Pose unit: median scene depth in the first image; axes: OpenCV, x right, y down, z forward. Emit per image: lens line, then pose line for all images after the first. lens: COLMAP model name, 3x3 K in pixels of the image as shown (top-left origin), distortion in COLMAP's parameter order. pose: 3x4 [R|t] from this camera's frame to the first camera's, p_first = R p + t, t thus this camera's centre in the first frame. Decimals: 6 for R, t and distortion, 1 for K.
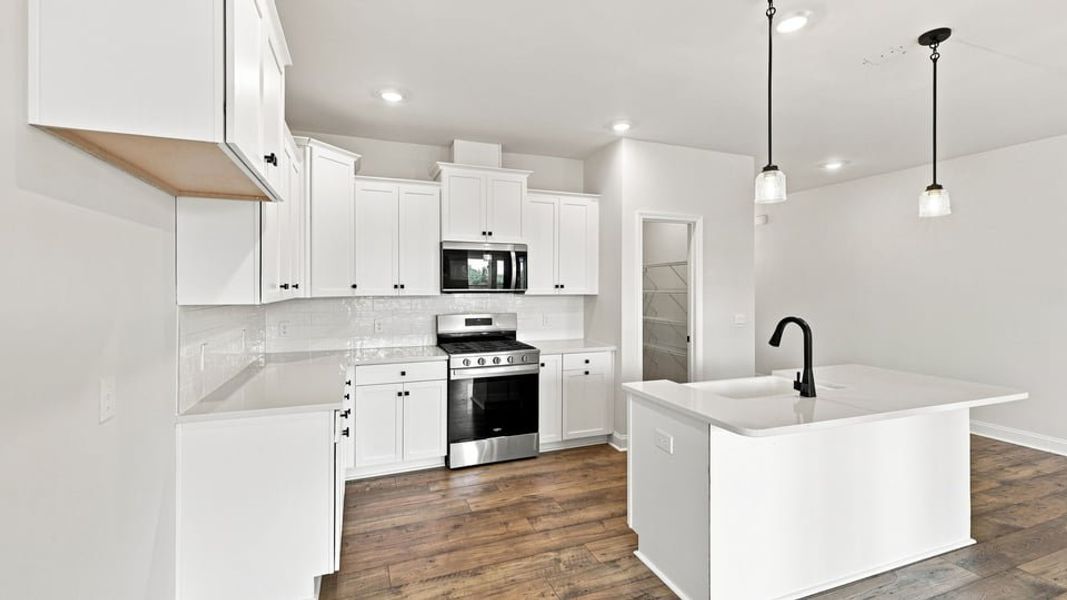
lens RADIAL K [[444.5, 0, 518.6], [0, 444.5, 284.6], [0, 0, 1]] dist [0.000720, 0.000028]
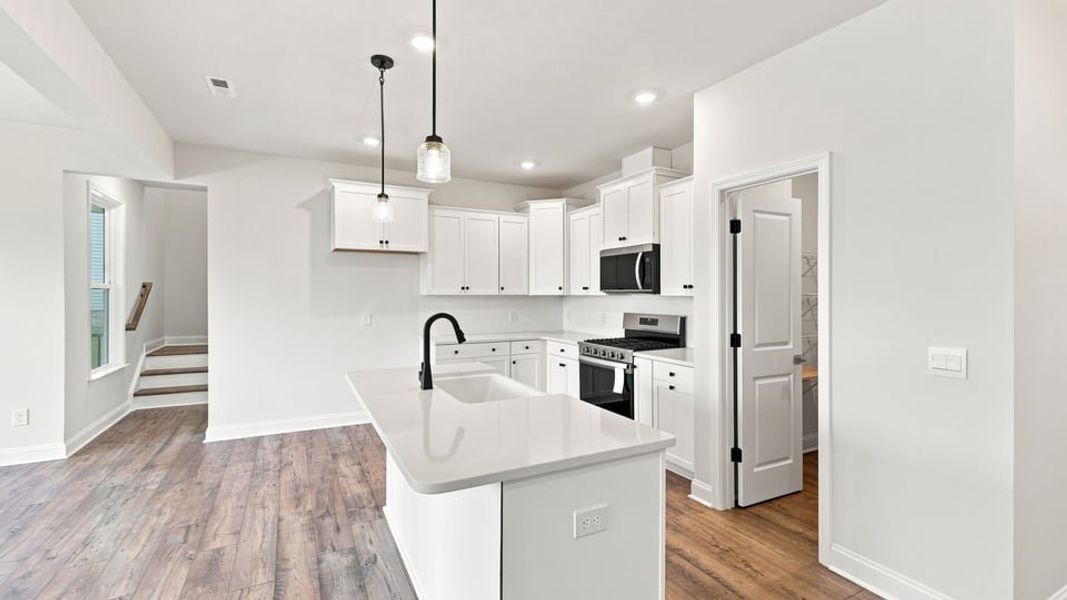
lens RADIAL K [[447.2, 0, 531.8], [0, 447.2, 291.9], [0, 0, 1]] dist [0.000380, -0.000018]
pose [[0.145203, -0.001405, -0.989401, 0.965984], [0.002461, 0.999996, -0.001059, 0.015592], [0.989399, -0.002281, 0.145206, 0.613869]]
